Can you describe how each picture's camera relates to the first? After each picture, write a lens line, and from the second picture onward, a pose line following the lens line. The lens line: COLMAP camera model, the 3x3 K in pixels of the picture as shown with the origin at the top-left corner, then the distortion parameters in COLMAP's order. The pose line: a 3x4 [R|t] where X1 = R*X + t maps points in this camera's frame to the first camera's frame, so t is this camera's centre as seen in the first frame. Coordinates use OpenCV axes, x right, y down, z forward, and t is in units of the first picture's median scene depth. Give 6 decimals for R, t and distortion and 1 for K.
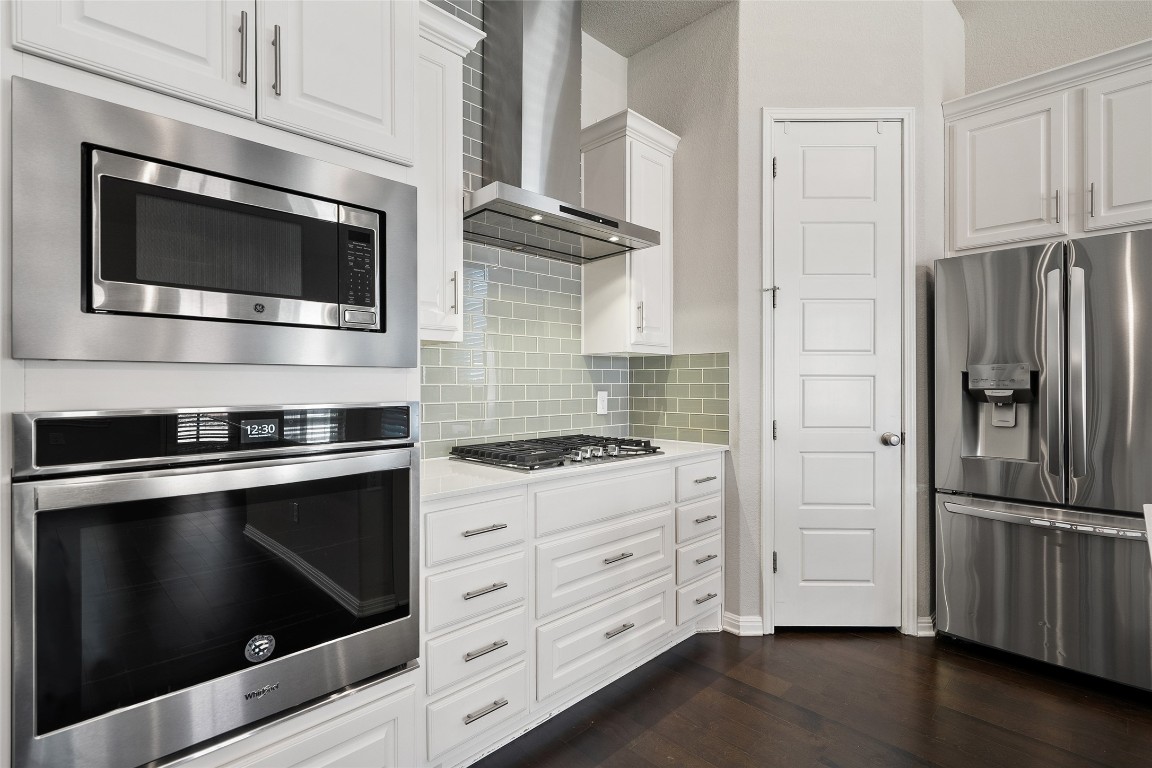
lens RADIAL K [[548.9, 0, 572.2], [0, 548.9, 387.4], [0, 0, 1]] dist [0.003109, 0.000095]
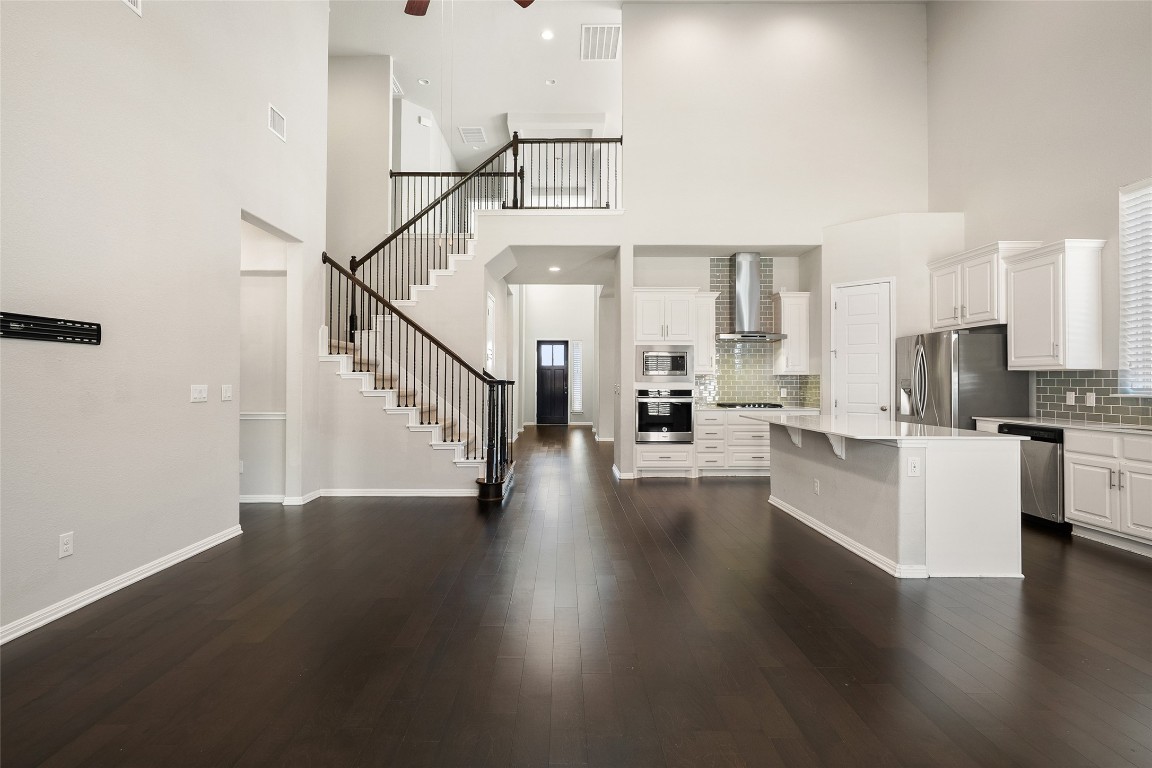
lens RADIAL K [[529.8, 0, 578.8], [0, 529.8, 379.2], [0, 0, 1]] dist [0.000392, -0.001189]
pose [[0.719432, -0.002091, -0.694559, 1.260664], [-0.008424, 0.999896, -0.011736, 0.000715], [0.694512, 0.014295, 0.719340, -1.730114]]
